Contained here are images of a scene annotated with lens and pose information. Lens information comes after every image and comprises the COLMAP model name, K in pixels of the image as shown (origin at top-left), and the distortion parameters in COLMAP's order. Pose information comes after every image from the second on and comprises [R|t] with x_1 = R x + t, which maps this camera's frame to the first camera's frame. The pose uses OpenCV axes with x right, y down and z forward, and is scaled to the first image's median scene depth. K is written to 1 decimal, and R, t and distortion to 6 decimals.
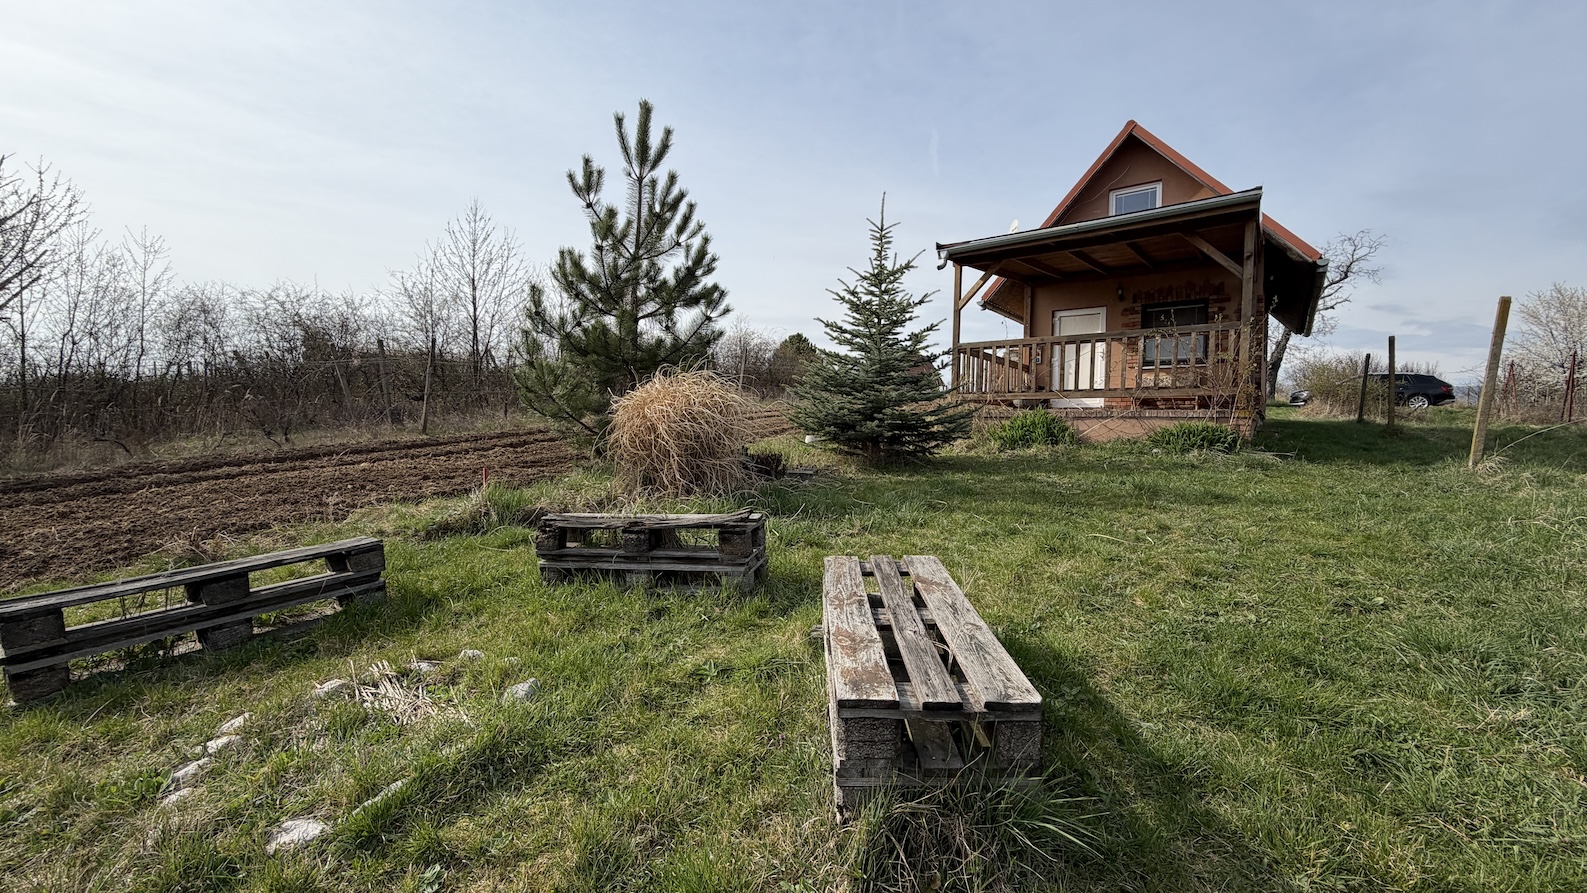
lens RADIAL K [[697.2, 0, 793.5], [0, 697.2, 446.5], [0, 0, 1]] dist [-0.001336, -0.000031]
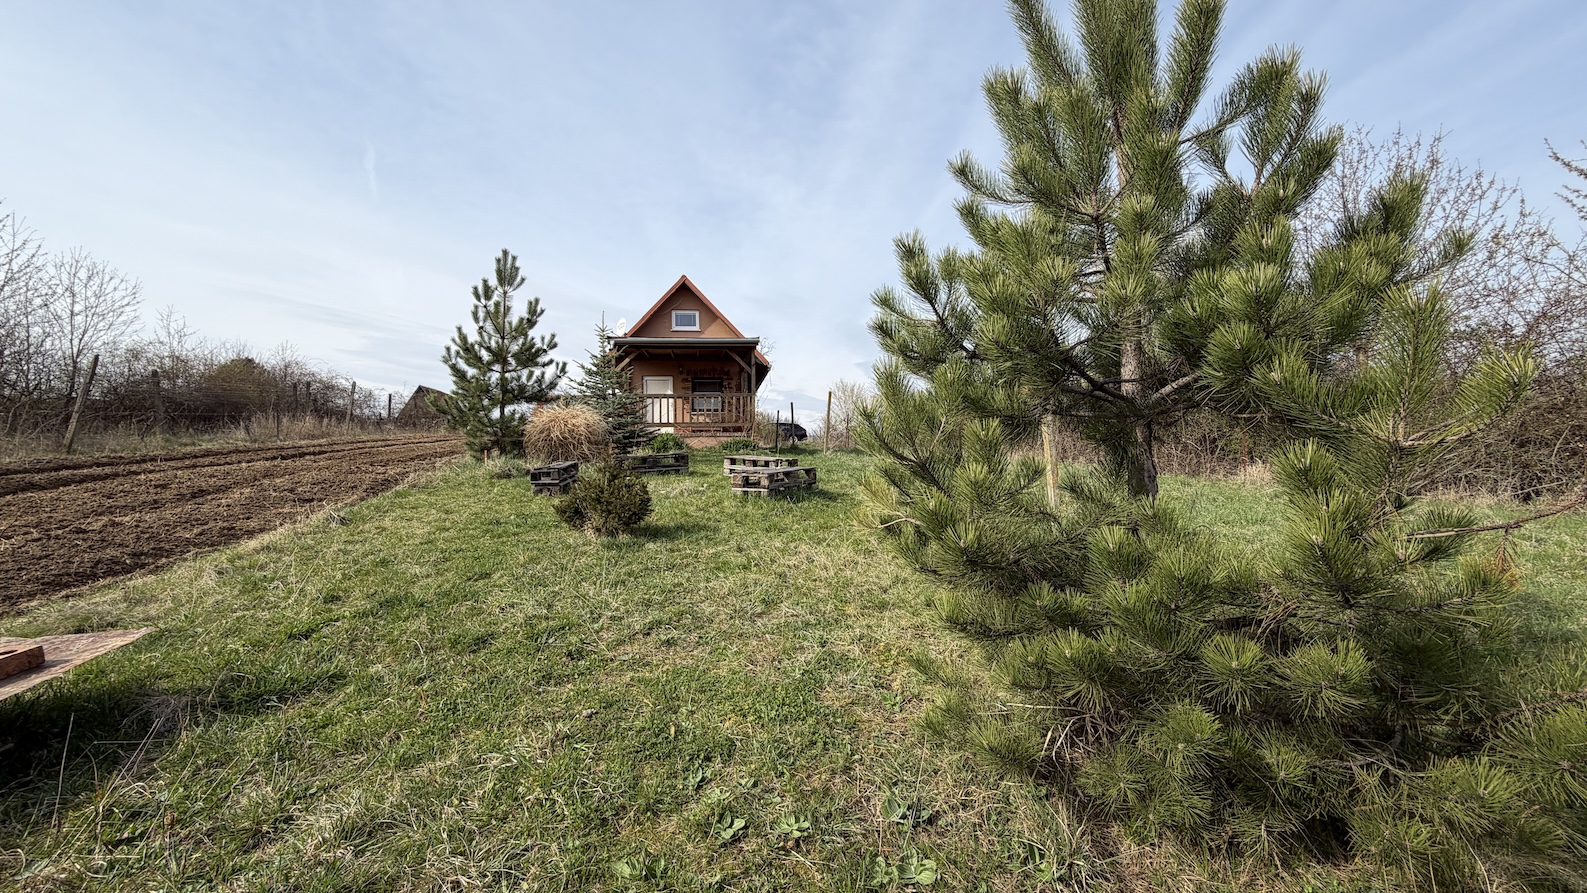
lens RADIAL K [[697.2, 0, 793.5], [0, 697.2, 446.5], [0, 0, 1]] dist [-0.001336, -0.000031]
pose [[0.723096, 0.015273, 0.690579, -0.550549], [0.027450, 0.998330, -0.050822, 0.074236], [-0.690202, 0.055706, 0.721470, -0.474185]]
